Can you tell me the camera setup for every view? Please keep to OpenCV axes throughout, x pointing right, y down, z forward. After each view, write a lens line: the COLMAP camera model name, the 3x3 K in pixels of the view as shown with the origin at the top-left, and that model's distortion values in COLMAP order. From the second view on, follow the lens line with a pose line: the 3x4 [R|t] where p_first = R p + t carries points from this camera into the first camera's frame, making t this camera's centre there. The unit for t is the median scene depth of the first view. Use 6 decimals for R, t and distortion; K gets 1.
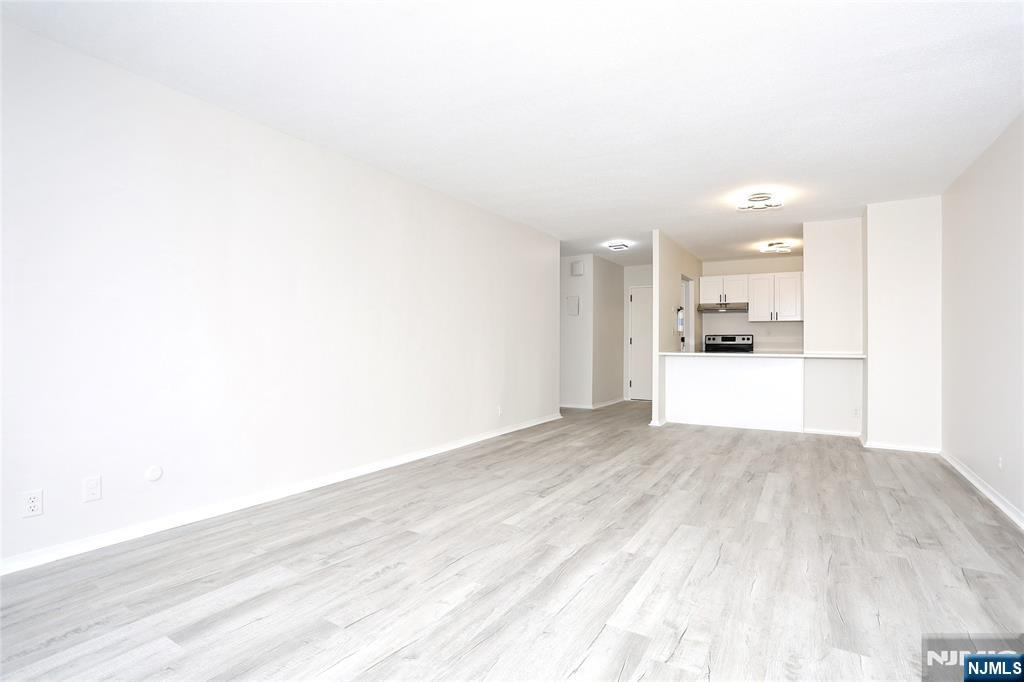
lens RADIAL K [[497.9, 0, 507.2], [0, 497.9, 339.7], [0, 0, 1]] dist [-0.070056, 0.024992]
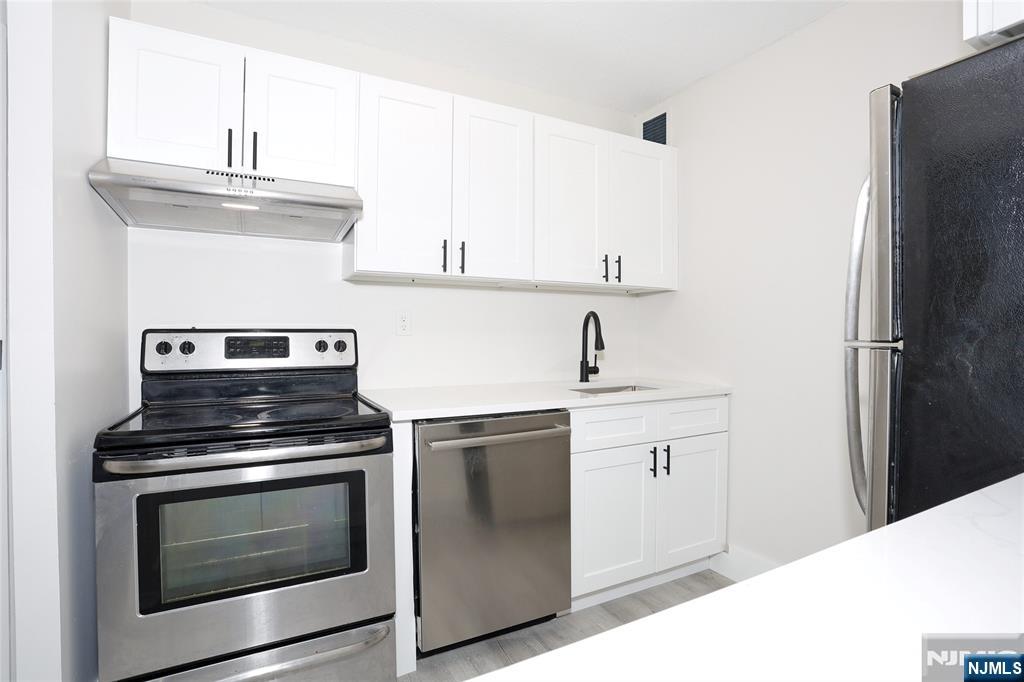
lens RADIAL K [[497.9, 0, 518.1], [0, 497.9, 336.2], [0, 0, 1]] dist [-0.070056, 0.024992]
pose [[0.506628, -0.010193, 0.862105, 0.847047], [-0.003012, 0.999903, 0.013592, -0.026262], [-0.862160, -0.009483, 0.506548, 2.094052]]
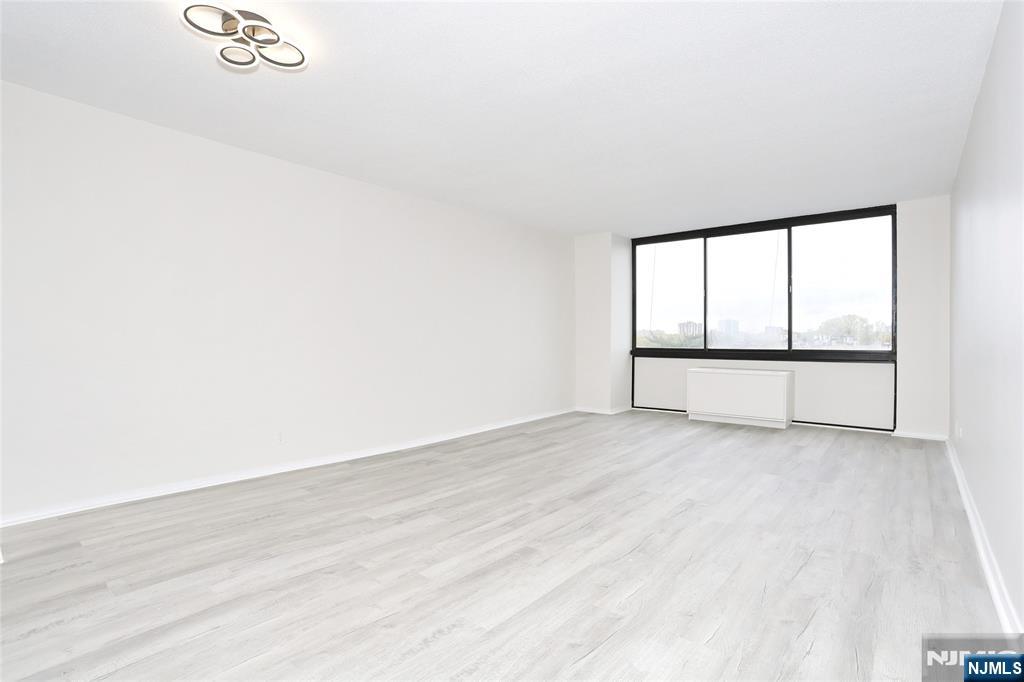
lens RADIAL K [[497.9, 0, 510.3], [0, 497.9, 338.6], [0, 0, 1]] dist [-0.070056, 0.024992]
pose [[-0.990234, -0.005451, 0.139311, 0.305771], [-0.005334, 0.999985, 0.001211, 0.007813], [-0.139316, 0.000456, -0.990248, 2.145687]]
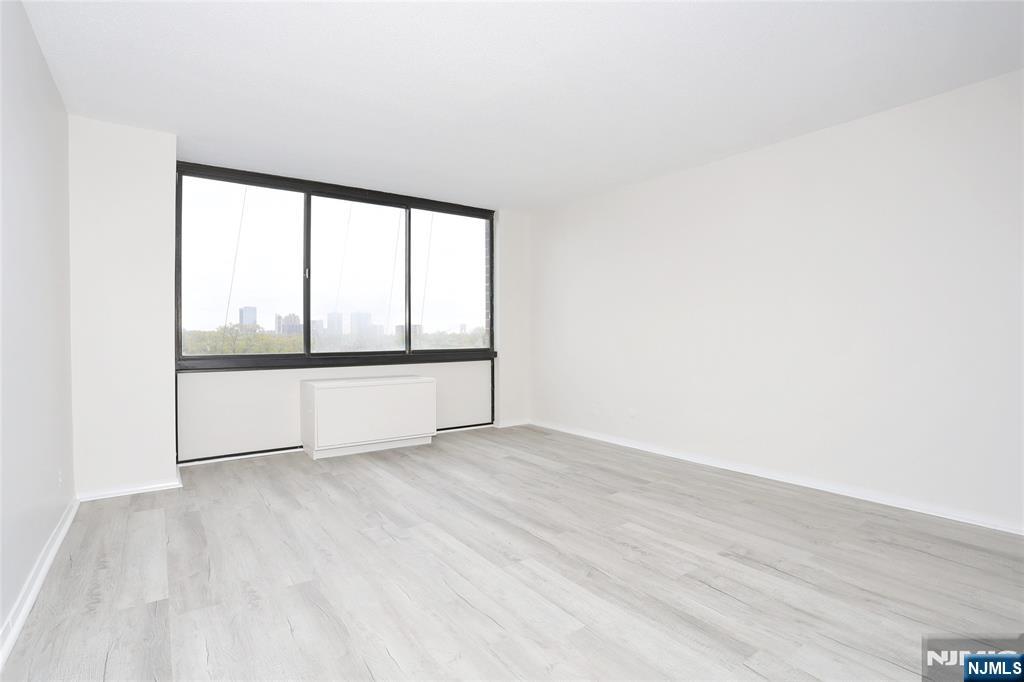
lens RADIAL K [[497.9, 0, 506.4], [0, 497.9, 340.7], [0, 0, 1]] dist [-0.070056, 0.024992]
pose [[-0.376790, 0.010465, -0.926240, 0.898568], [0.006571, 0.999941, 0.008625, 0.002309], [0.926275, -0.002837, -0.376837, 1.053586]]
